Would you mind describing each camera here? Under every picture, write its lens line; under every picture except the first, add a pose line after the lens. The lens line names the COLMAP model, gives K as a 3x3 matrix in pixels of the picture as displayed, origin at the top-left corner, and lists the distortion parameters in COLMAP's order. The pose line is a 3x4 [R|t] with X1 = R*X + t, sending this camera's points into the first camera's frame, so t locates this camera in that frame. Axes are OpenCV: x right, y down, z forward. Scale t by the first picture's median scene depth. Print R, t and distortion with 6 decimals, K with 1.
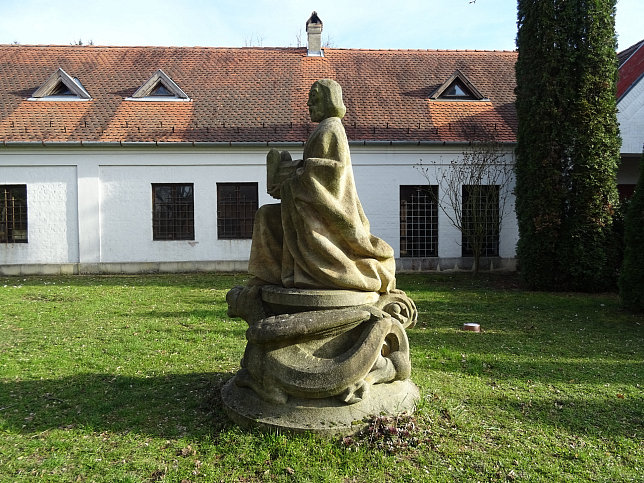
lens RADIAL K [[469.0, 0, 322.8], [0, 469.0, 240.2], [0, 0, 1]] dist [-0.005913, 0.001065]
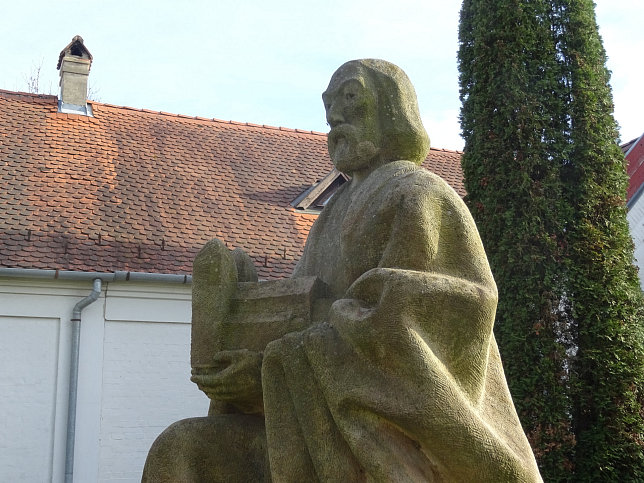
lens RADIAL K [[826.3, 0, 321.9], [0, 826.3, 242.4], [0, 0, 1]] dist [0.019603, 0.000000]
pose [[0.941648, 0.067981, 0.329664, -0.088502], [0.020817, 0.965756, -0.258615, -0.018725], [-0.335956, 0.250387, 0.907987, 0.185348]]
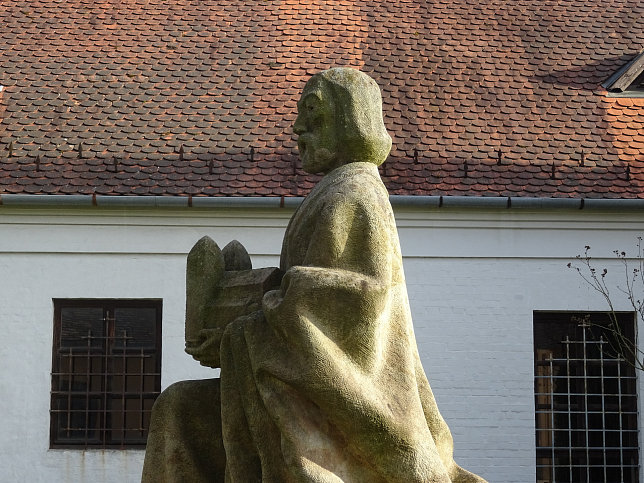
lens RADIAL K [[1238.4, 0, 320.2], [0, 1238.4, 241.5], [0, 0, 1]] dist [0.019345, 0.000000]
pose [[0.999889, 0.011043, -0.009980, 0.000274], [-0.012511, 0.986769, -0.161648, -0.010700], [0.008063, 0.161755, 0.986798, -0.006463]]
